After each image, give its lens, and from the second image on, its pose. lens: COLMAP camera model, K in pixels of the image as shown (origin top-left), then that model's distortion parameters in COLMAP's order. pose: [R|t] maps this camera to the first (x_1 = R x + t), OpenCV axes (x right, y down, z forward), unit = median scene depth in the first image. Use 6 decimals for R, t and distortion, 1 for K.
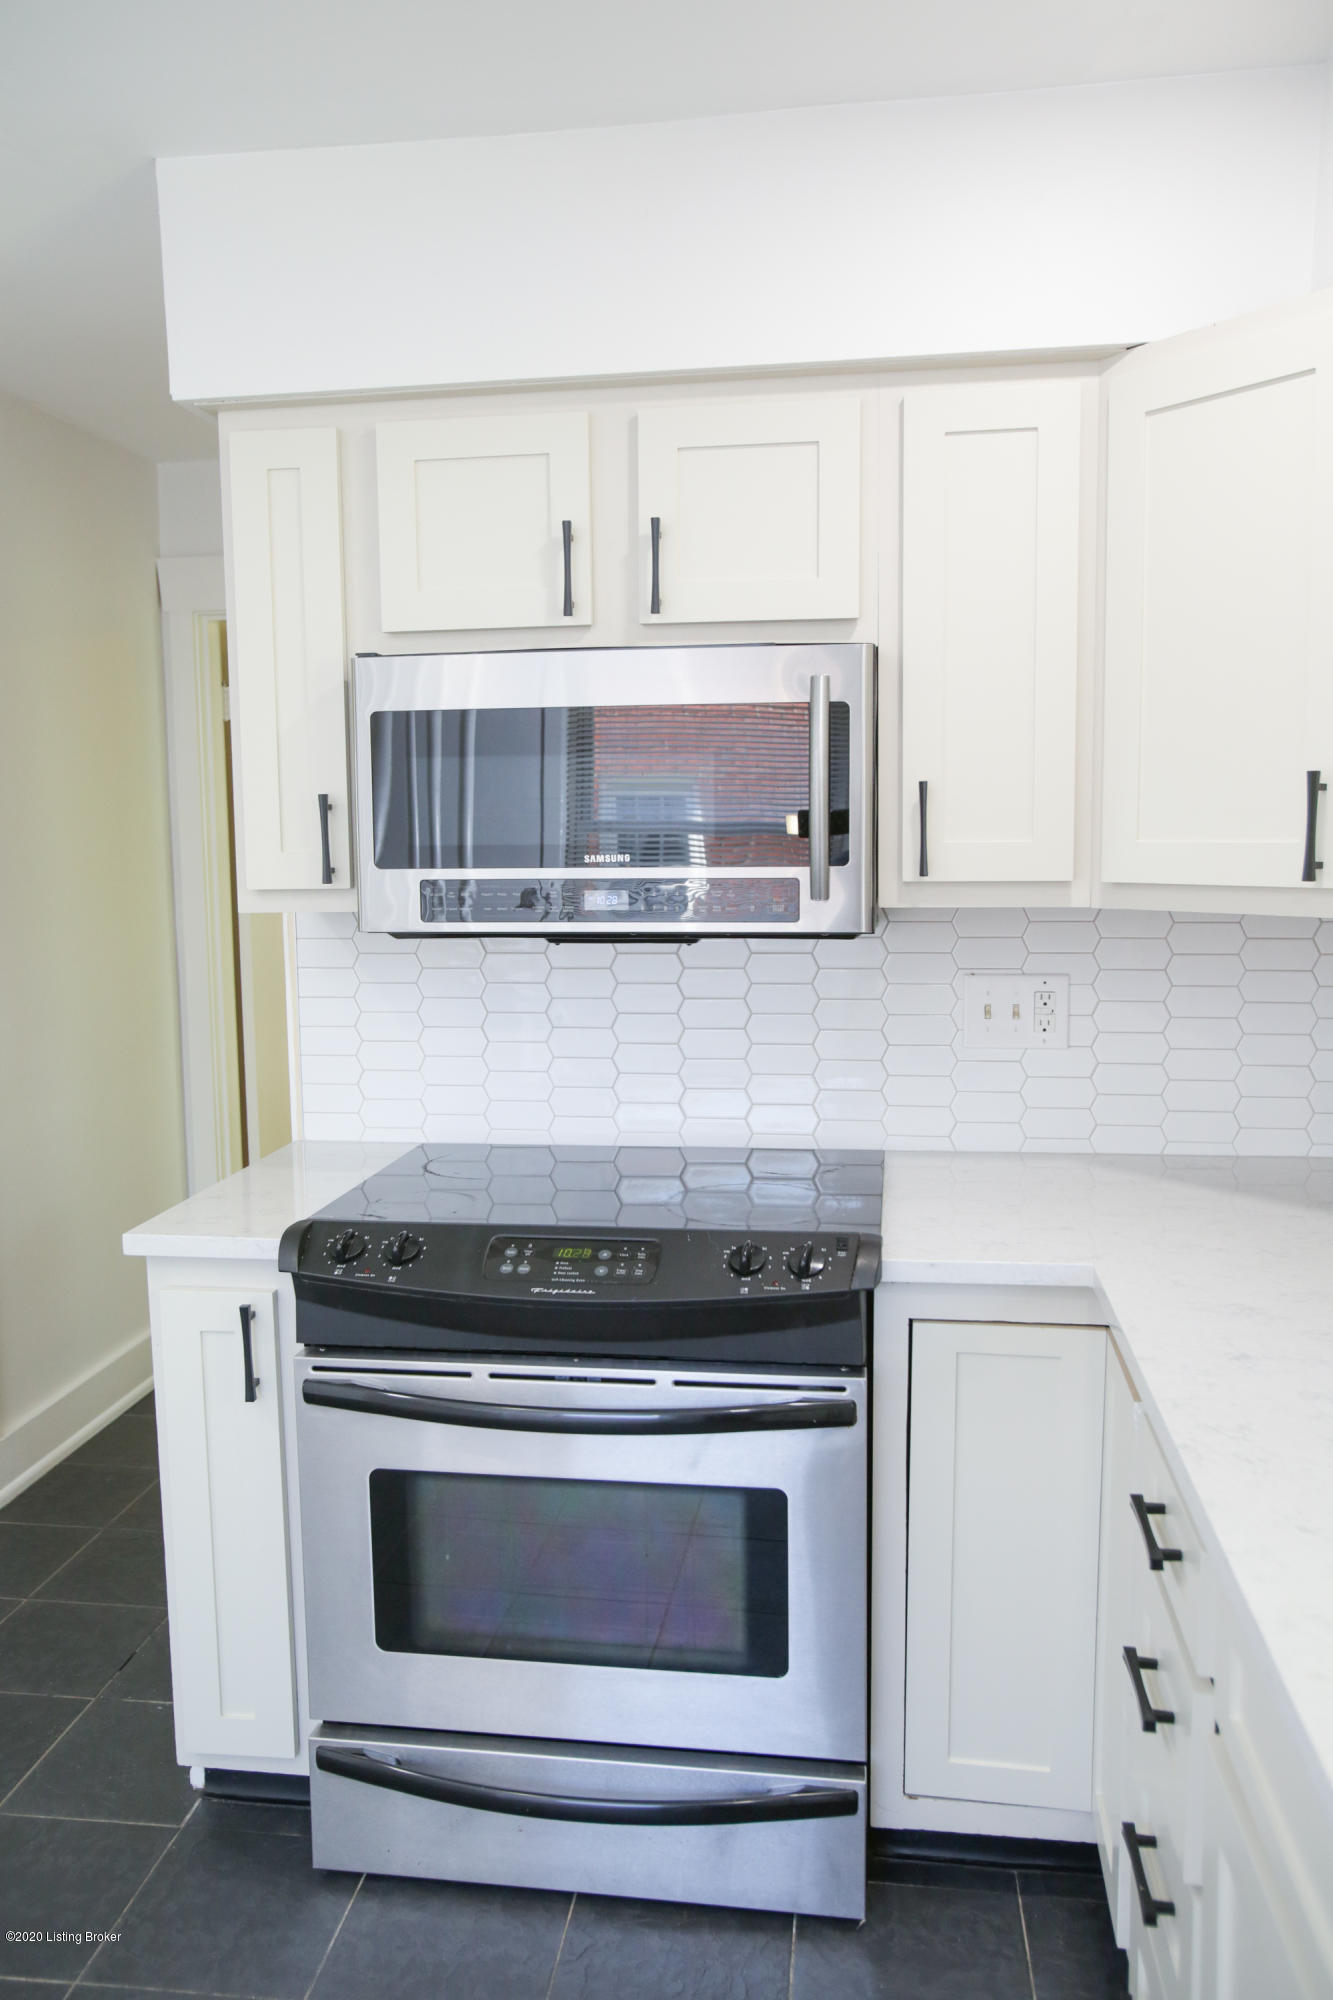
lens RADIAL K [[1588.9, 0, 664.6], [0, 1588.9, 1005.1], [0, 0, 1]] dist [-0.036098, 0.000634]
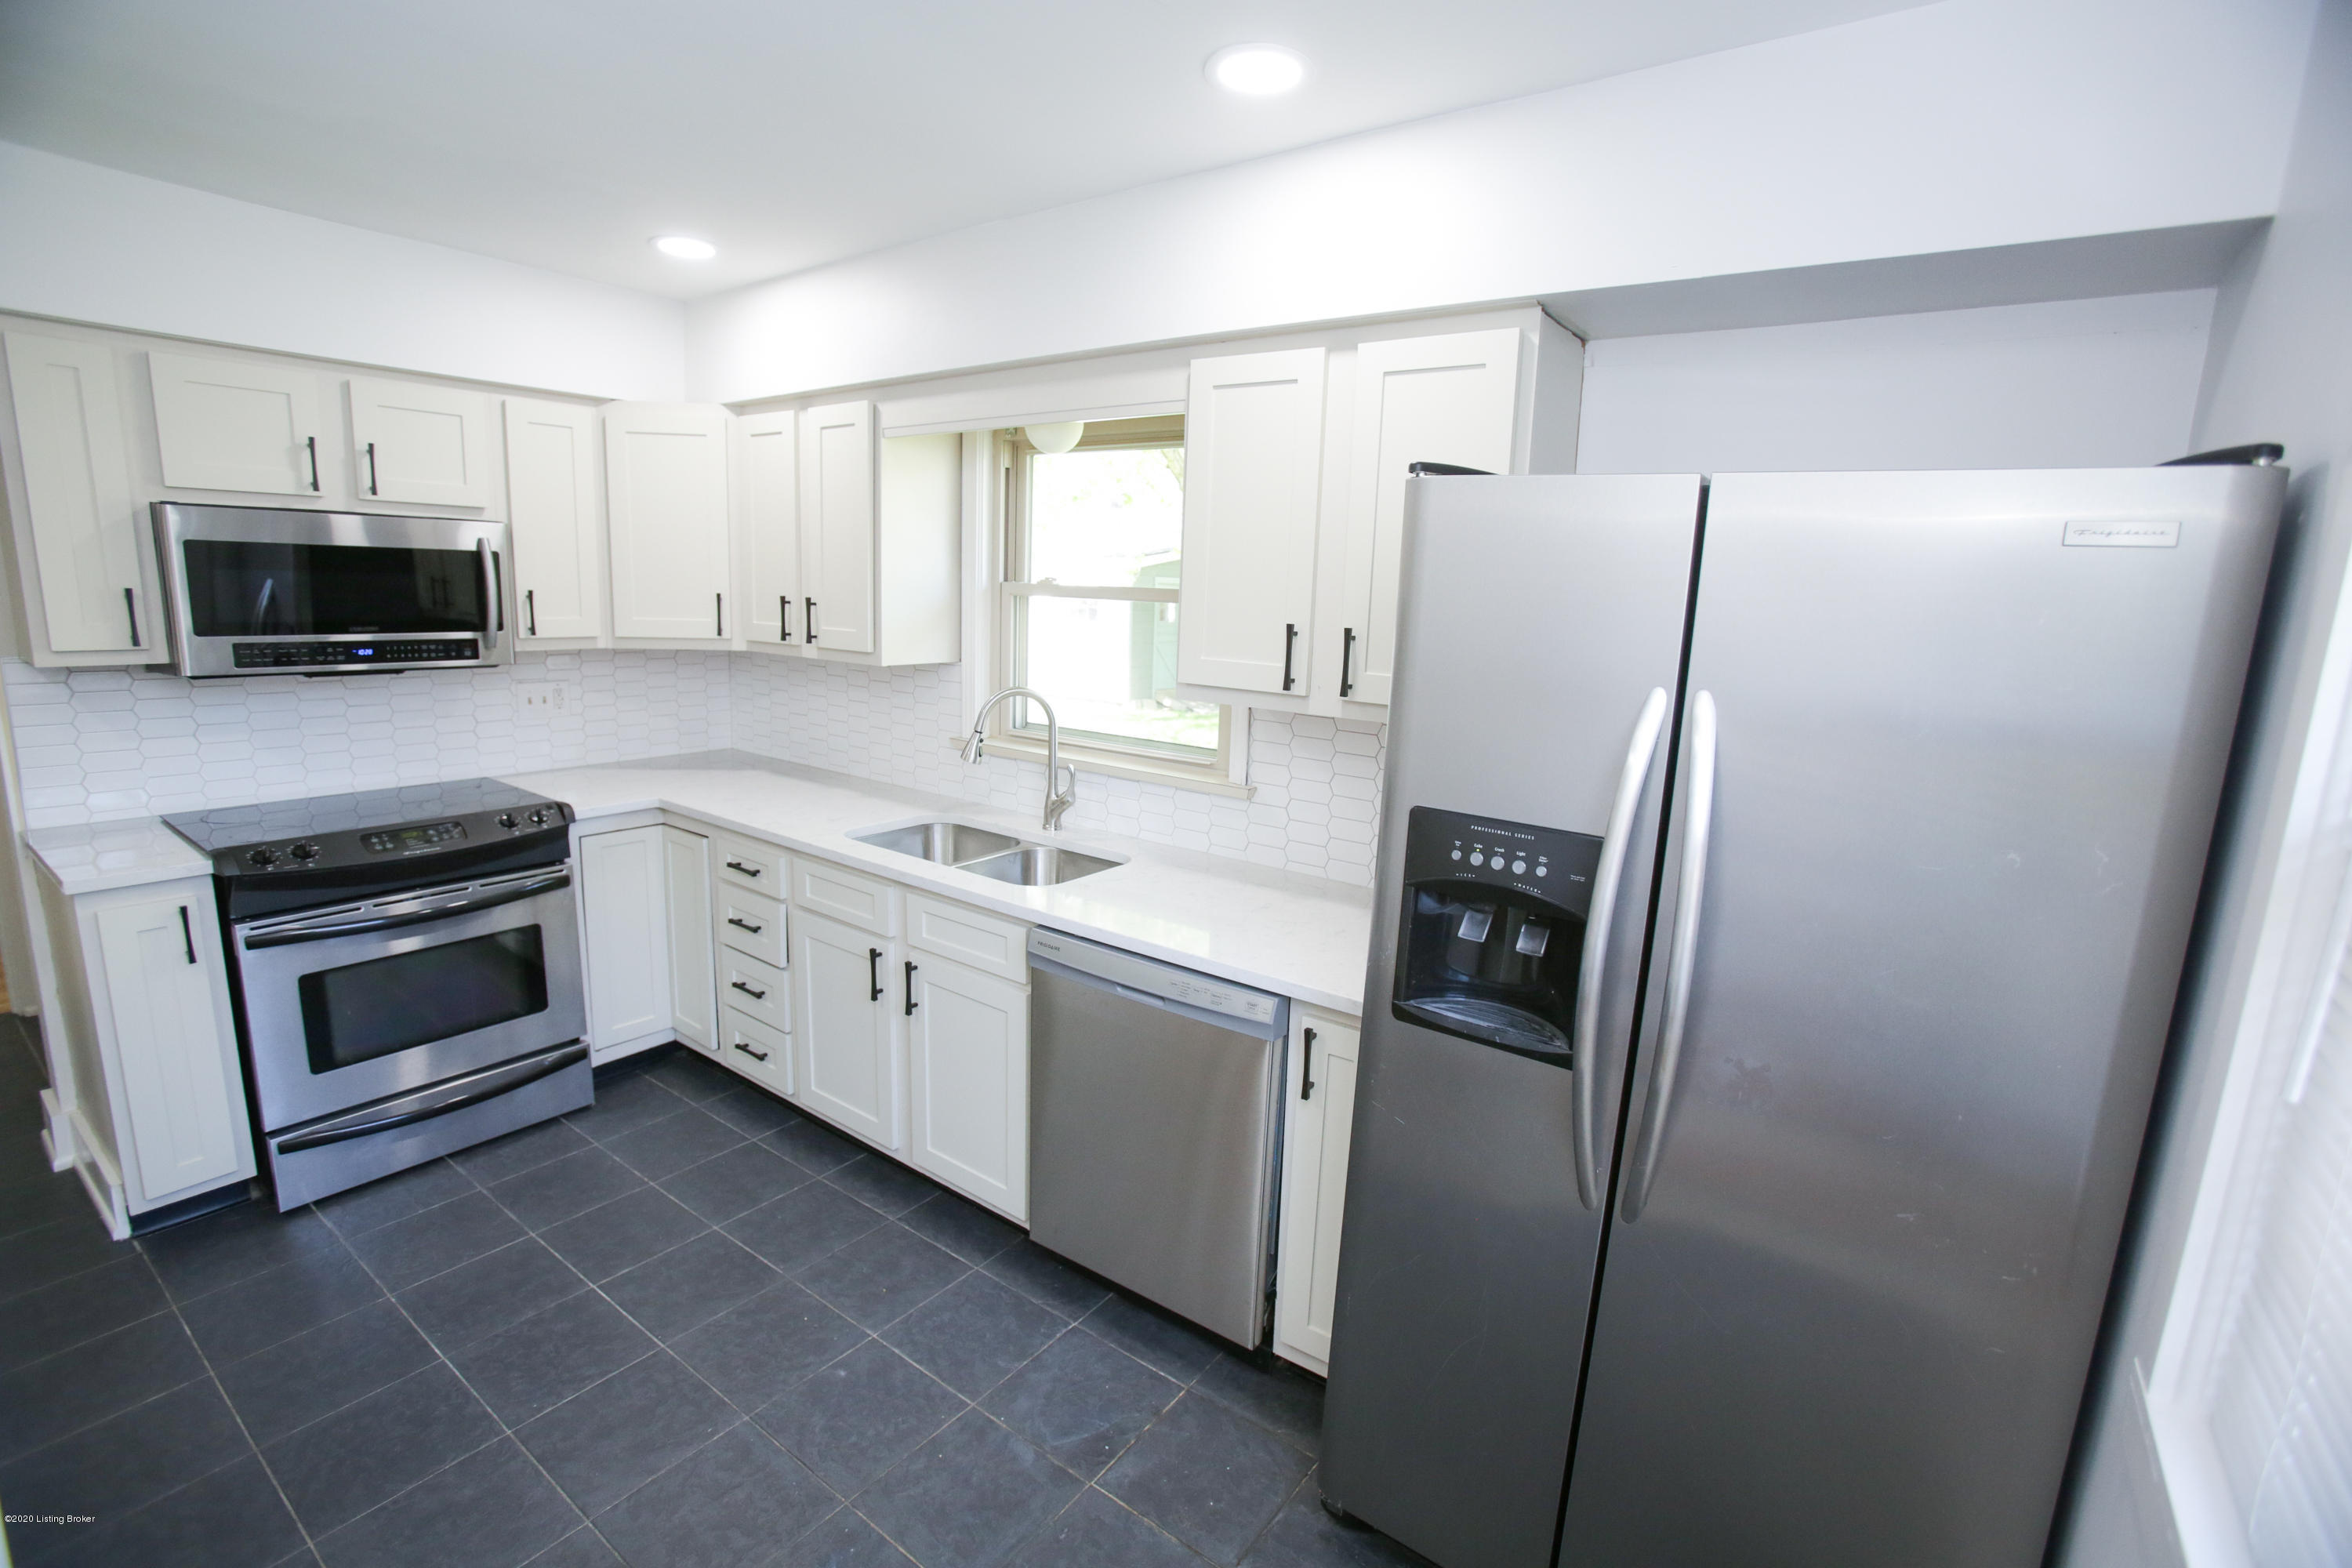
lens RADIAL K [[1070.1, 0, 1168.1], [0, 1070.1, 788.6], [0, 0, 1]] dist [-0.022691, -0.000065]
pose [[0.470268, -0.139367, 0.871450, -0.702915], [0.063698, 0.990237, 0.123990, -0.001305], [-0.880222, -0.002798, 0.474554, -0.409889]]
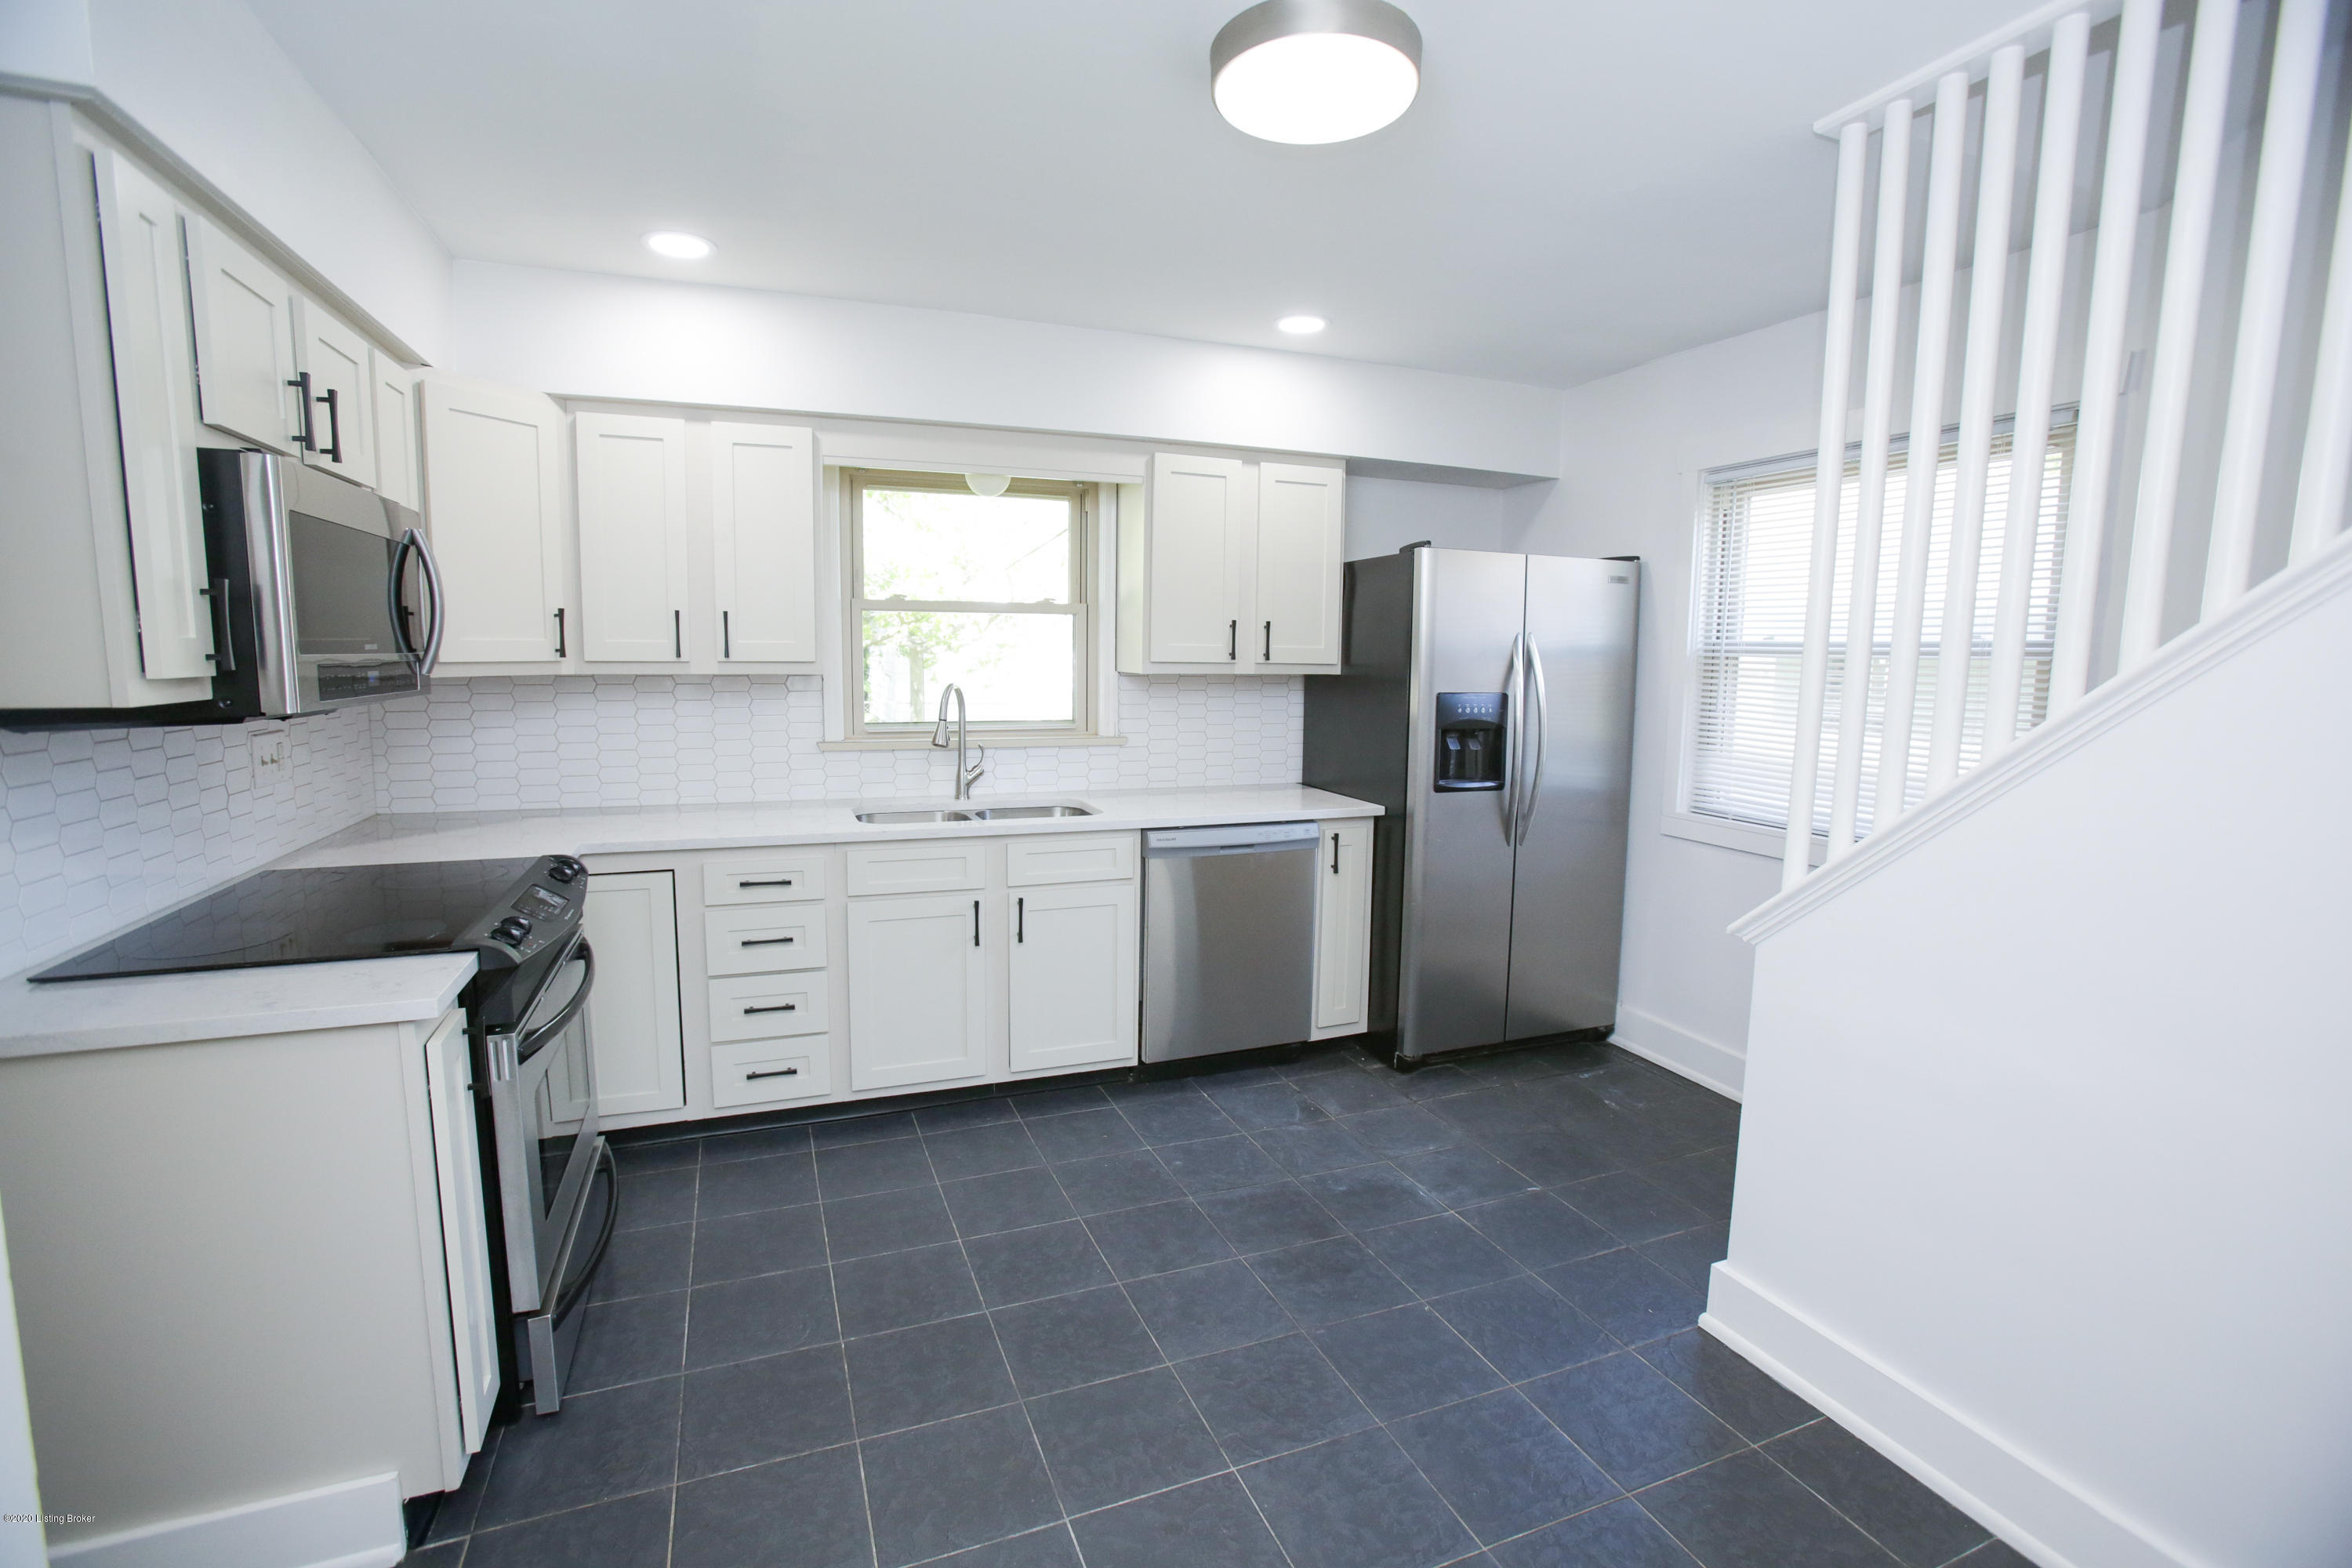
lens RADIAL K [[1070.1, 0, 1169.8], [0, 1070.1, 778.4], [0, 0, 1]] dist [-0.022691, -0.000065]
pose [[-0.497553, -0.100820, 0.861555, -1.185251], [0.098019, 0.980327, 0.171325, -0.076267], [-0.861878, 0.169692, -0.477882, 0.909181]]
